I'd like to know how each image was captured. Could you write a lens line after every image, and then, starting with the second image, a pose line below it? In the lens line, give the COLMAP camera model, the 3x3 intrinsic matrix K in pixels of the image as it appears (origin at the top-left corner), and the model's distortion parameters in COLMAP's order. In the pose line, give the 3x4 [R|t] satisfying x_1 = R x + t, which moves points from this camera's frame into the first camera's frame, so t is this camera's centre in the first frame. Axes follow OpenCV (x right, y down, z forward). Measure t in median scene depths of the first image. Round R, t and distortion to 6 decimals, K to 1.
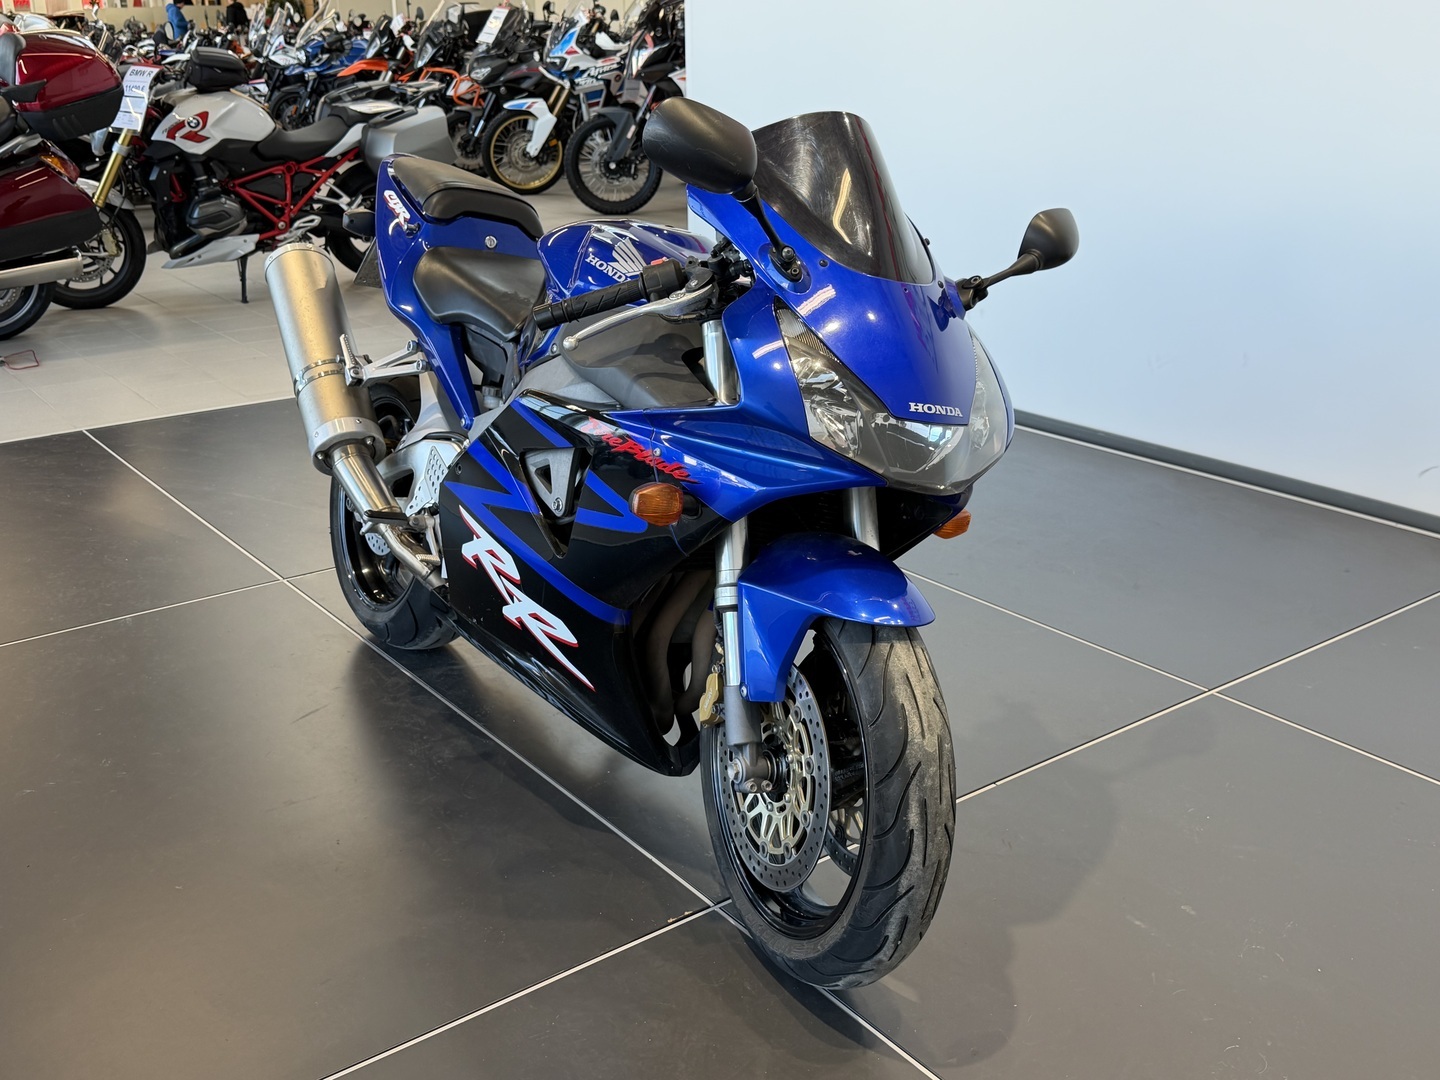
lens RADIAL K [[1461.4, 0, 720.5], [0, 1461.4, 538.4], [0, 0, 1]] dist [0.142380, 0.000000]
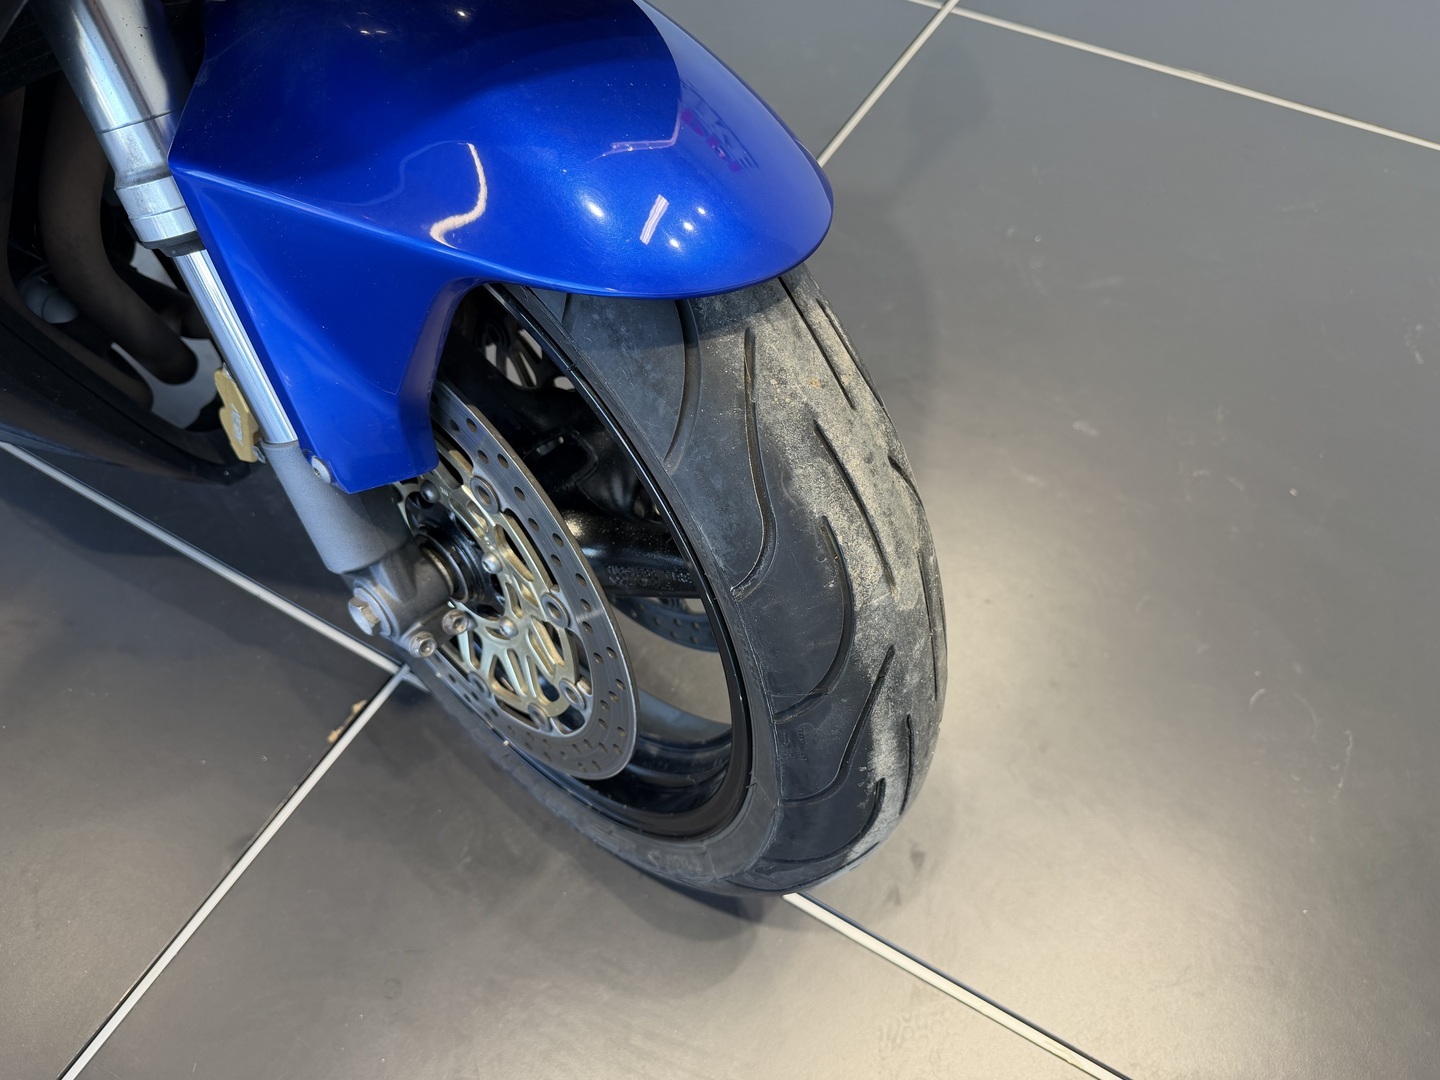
lens RADIAL K [[1030.4, 0, 720.3], [0, 1030.4, 540.7], [0, 0, 1]] dist [0.021566, -0.026199]
pose [[0.918203, -0.329407, 0.219987, 0.049685], [0.137778, 0.786284, 0.602308, -0.026856], [-0.371377, -0.522731, 0.767353, 0.829014]]
